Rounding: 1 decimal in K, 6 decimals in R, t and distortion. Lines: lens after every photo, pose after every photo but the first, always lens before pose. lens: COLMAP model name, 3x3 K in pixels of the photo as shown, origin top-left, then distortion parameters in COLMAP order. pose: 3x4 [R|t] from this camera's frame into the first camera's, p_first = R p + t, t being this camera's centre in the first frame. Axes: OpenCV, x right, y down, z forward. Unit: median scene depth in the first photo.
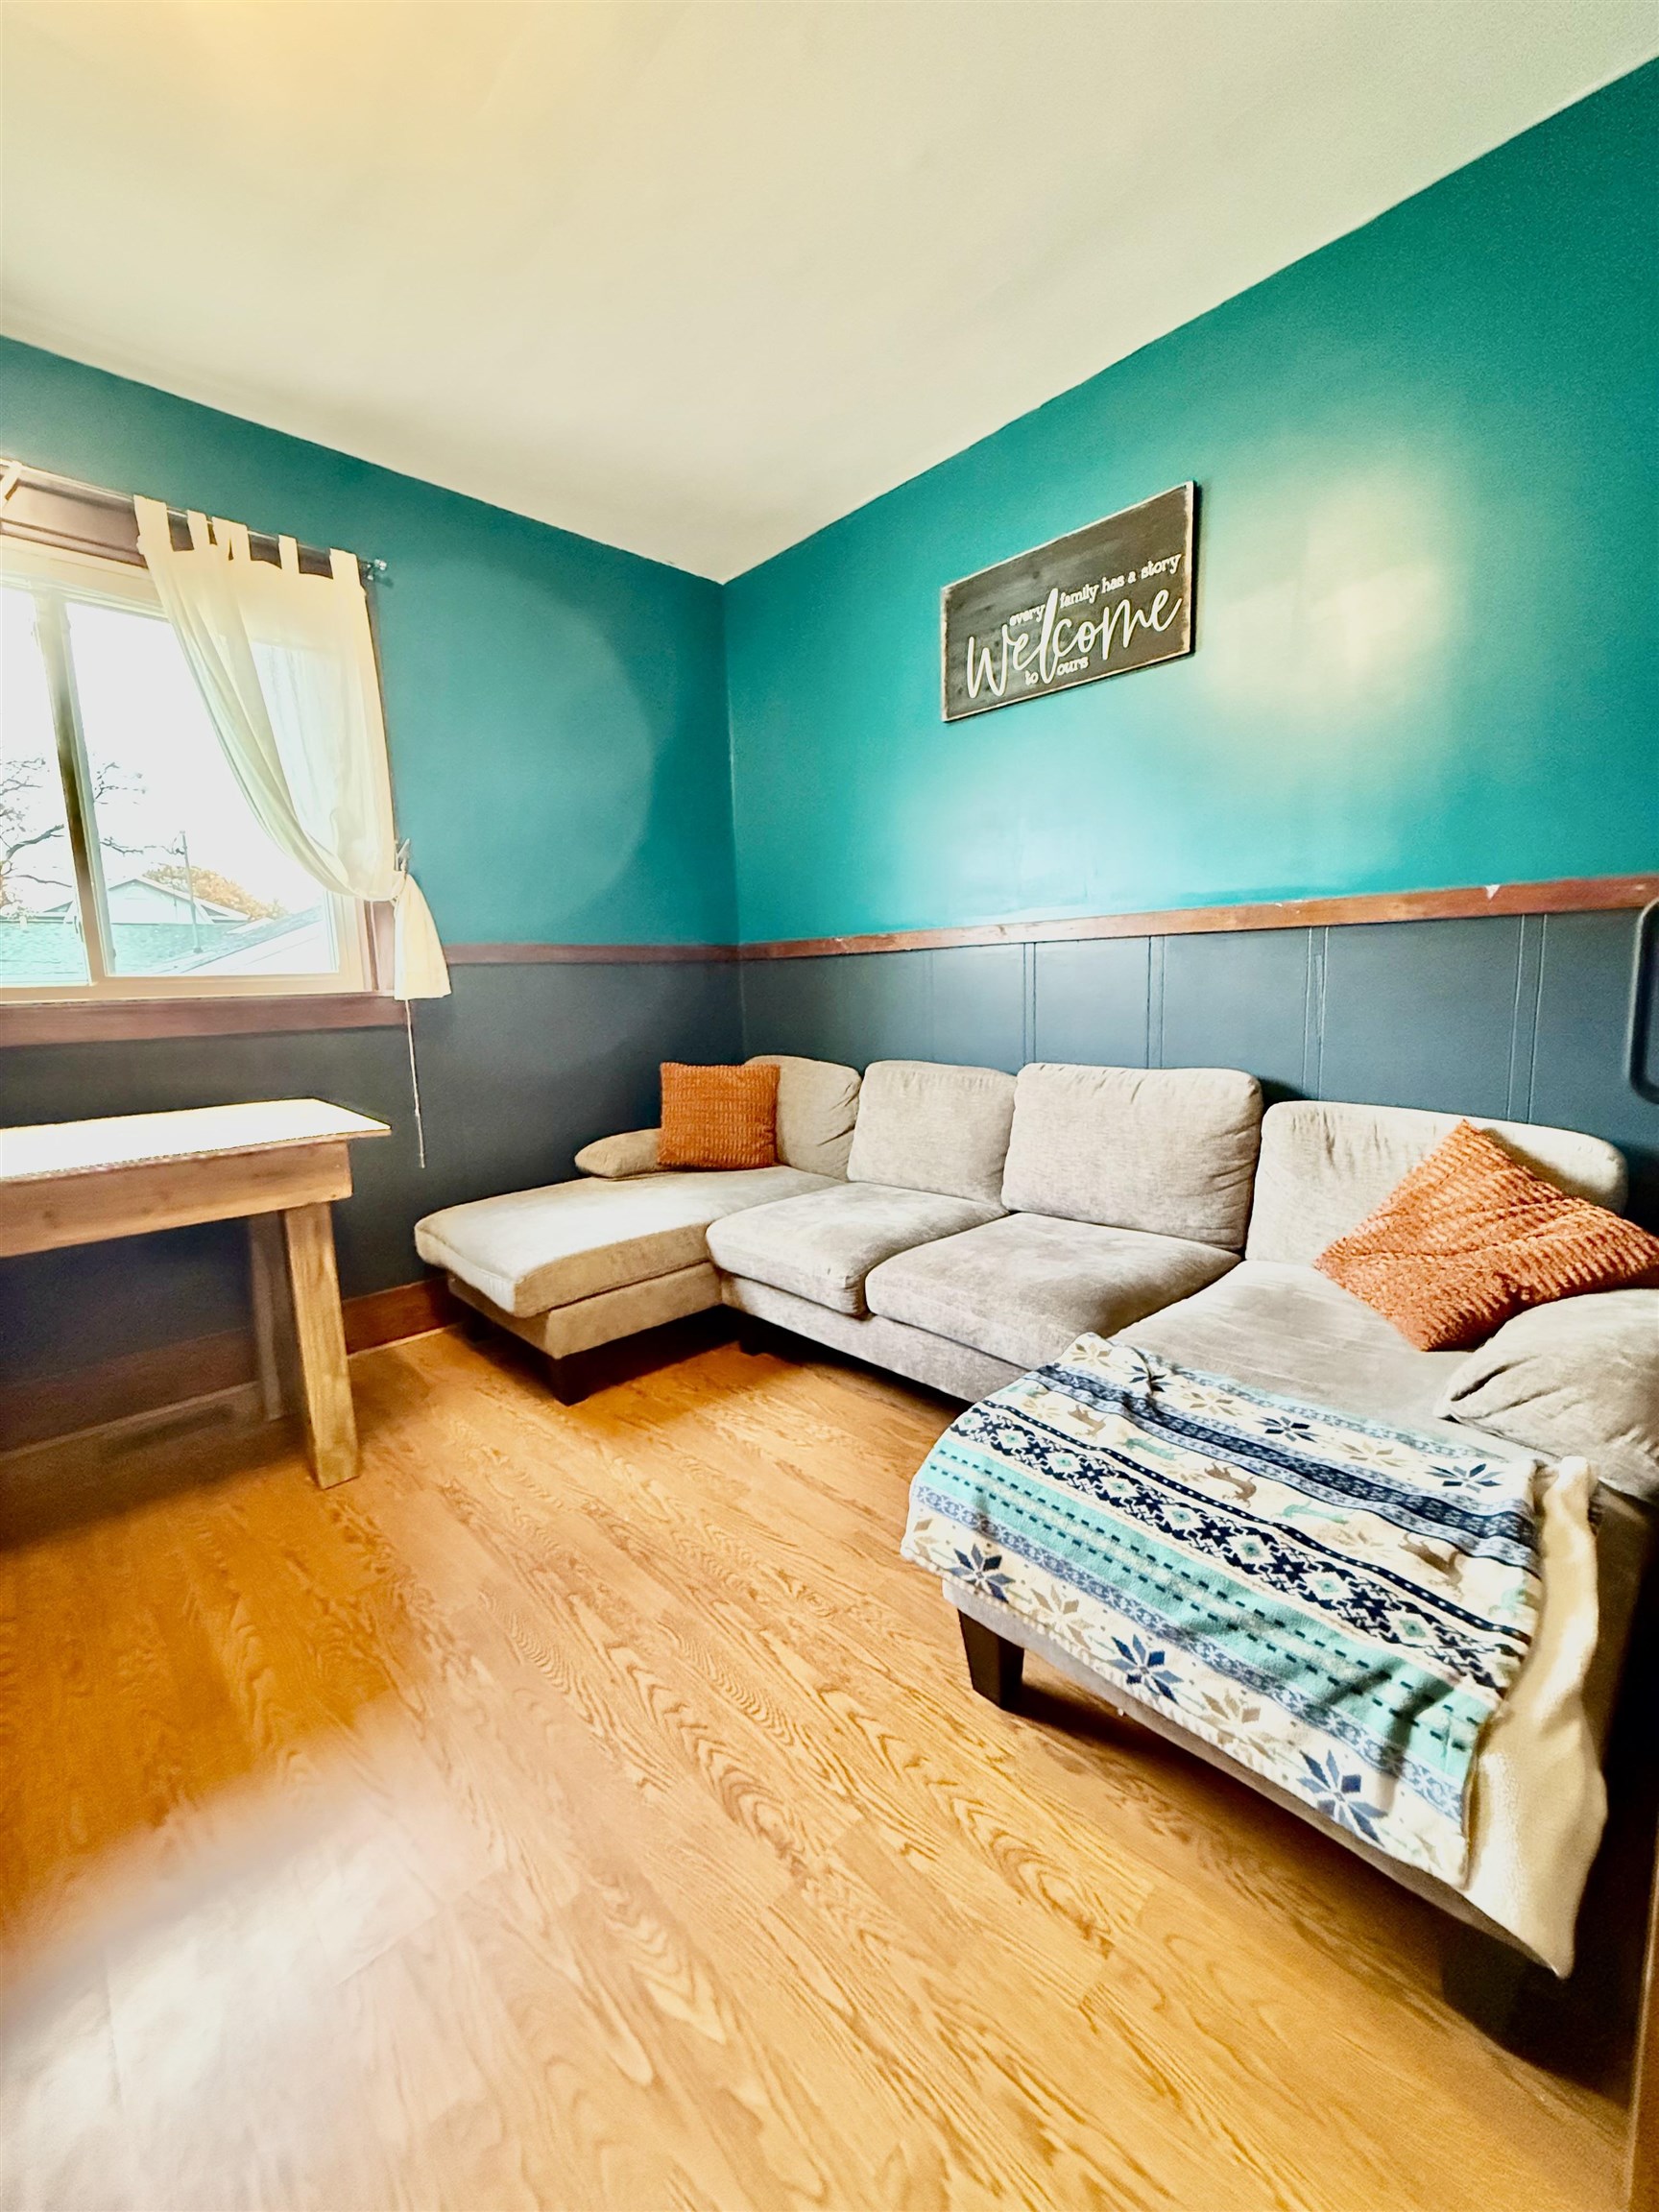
lens RADIAL K [[882.6, 0, 840.9], [0, 882.6, 1103.6], [0, 0, 1]] dist [-0.000112, -0.000047]
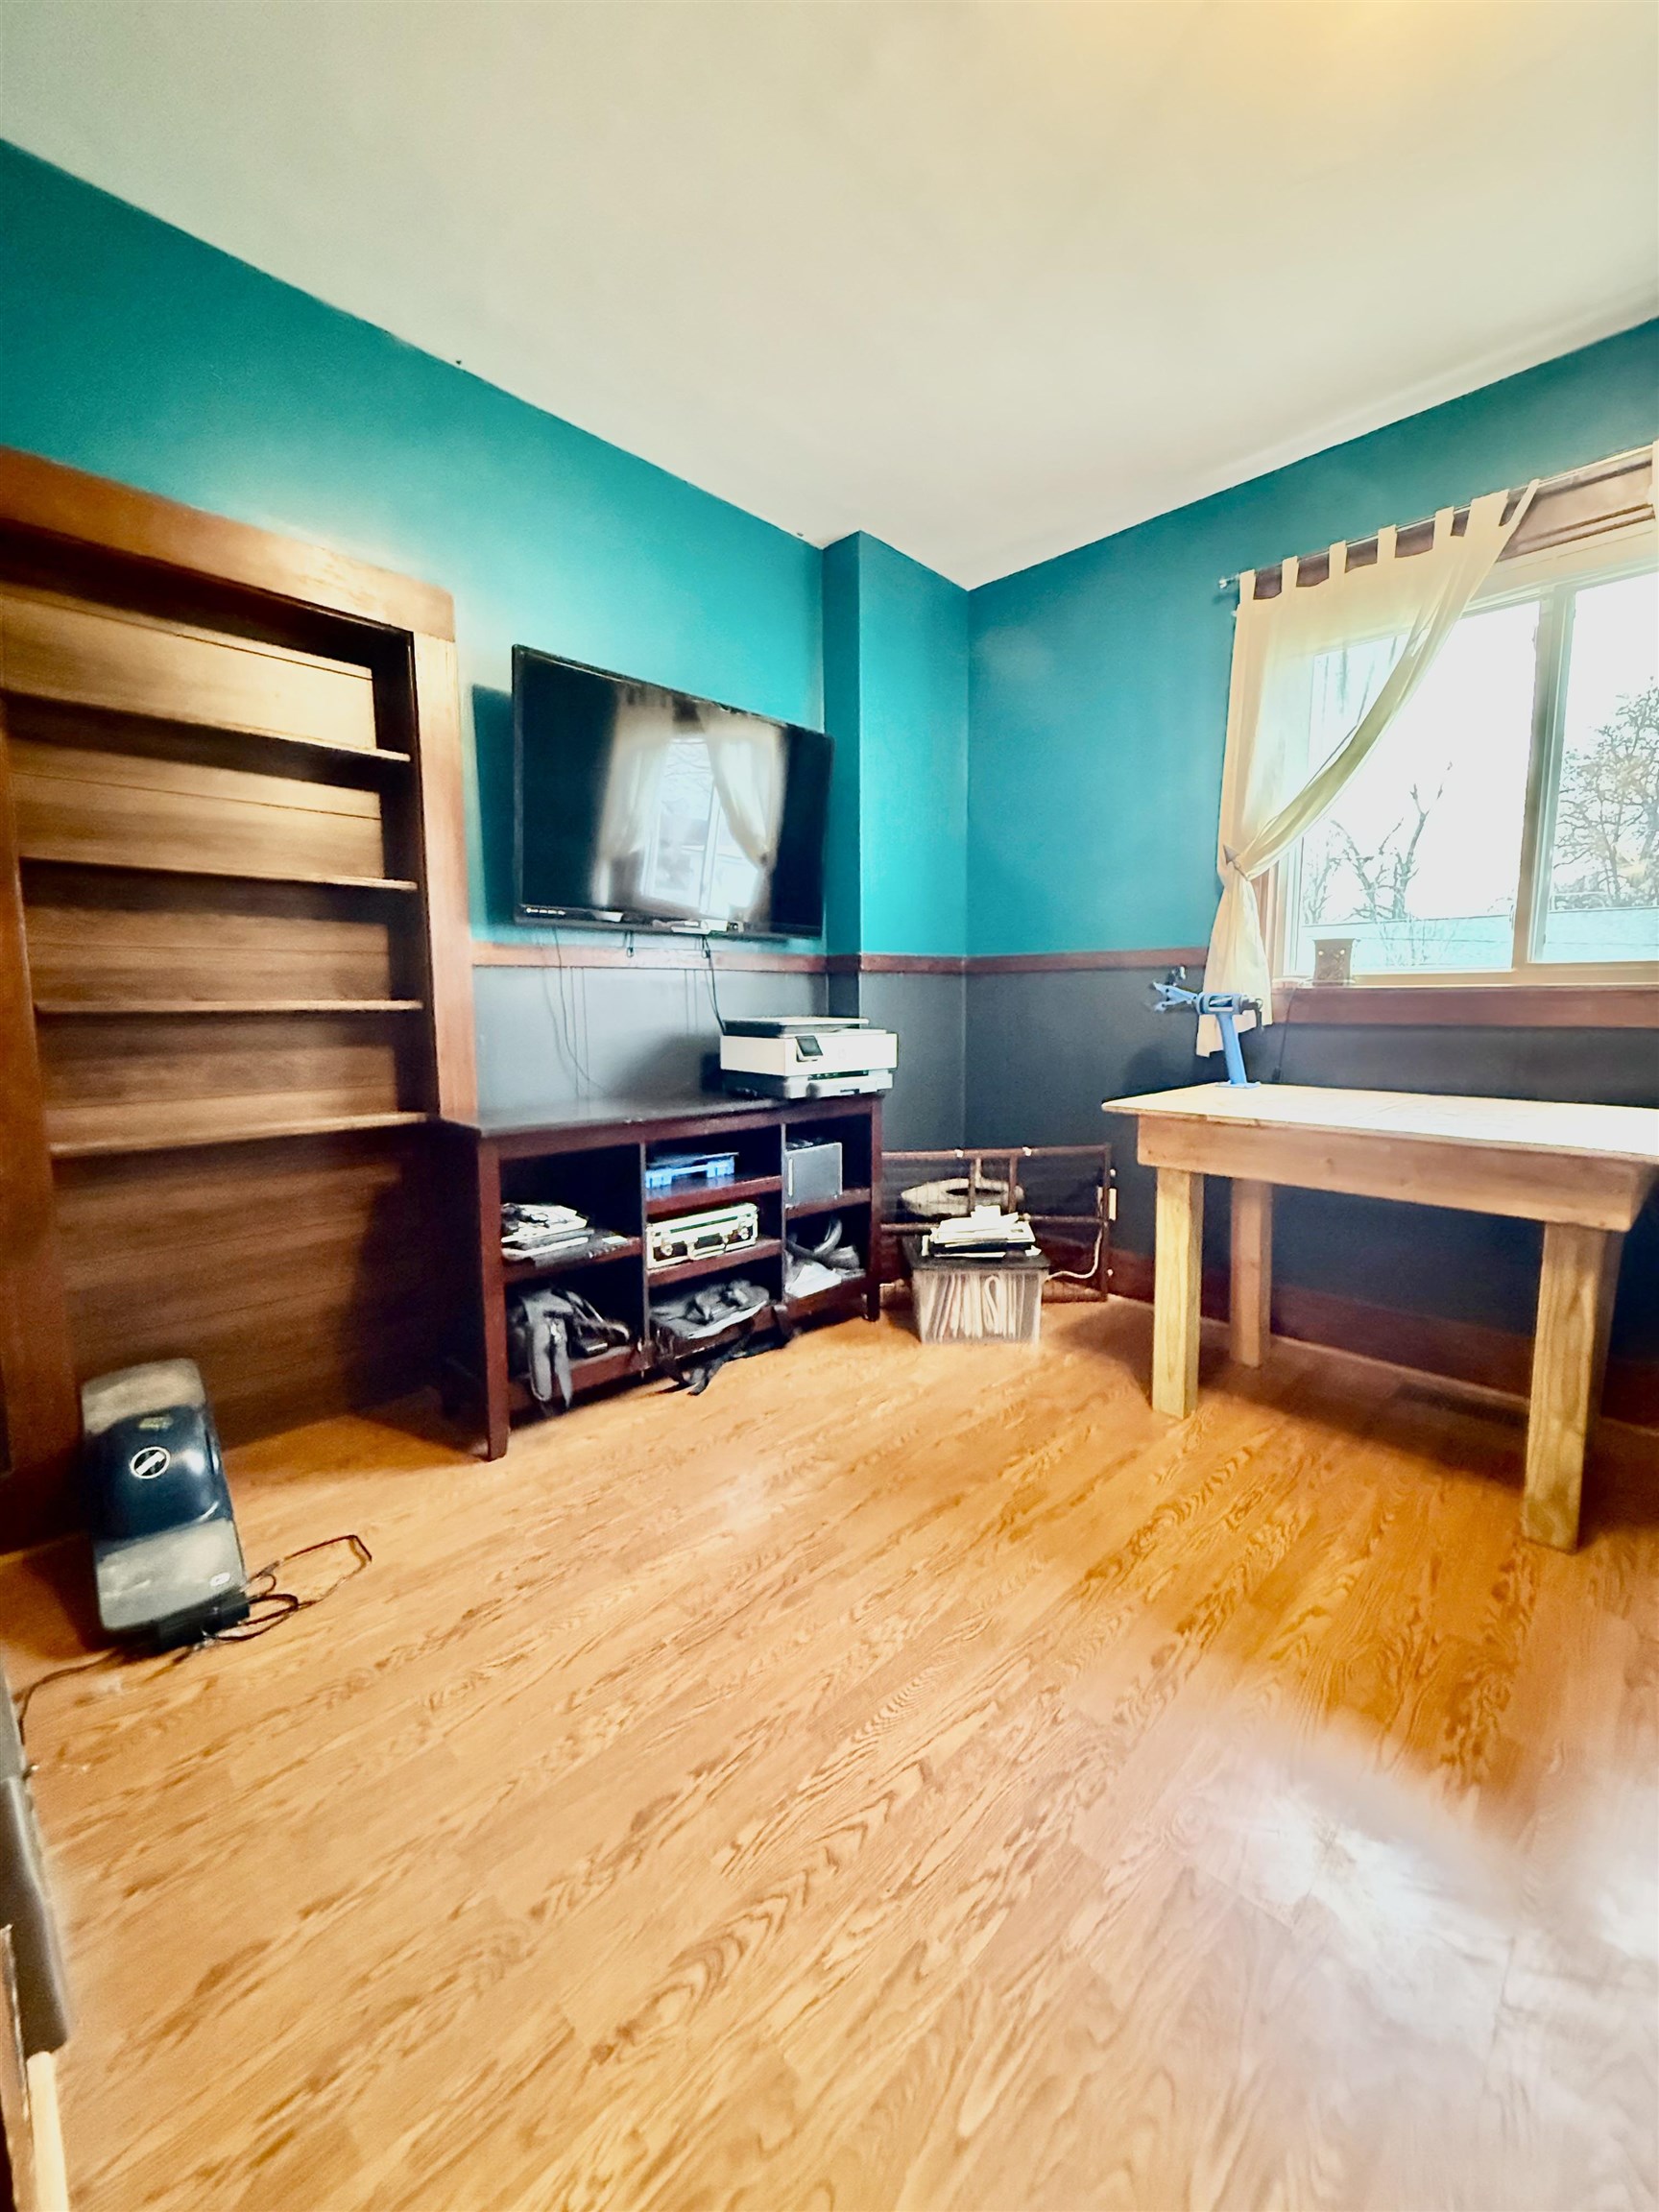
lens RADIAL K [[882.6, 0, 839.3], [0, 882.6, 1099.3], [0, 0, 1]] dist [-0.000112, -0.000047]
pose [[0.017816, 0.148770, -0.988711, 0.821976], [-0.129159, 0.980925, 0.145271, -0.145300], [0.991464, 0.125113, 0.036691, 0.833086]]
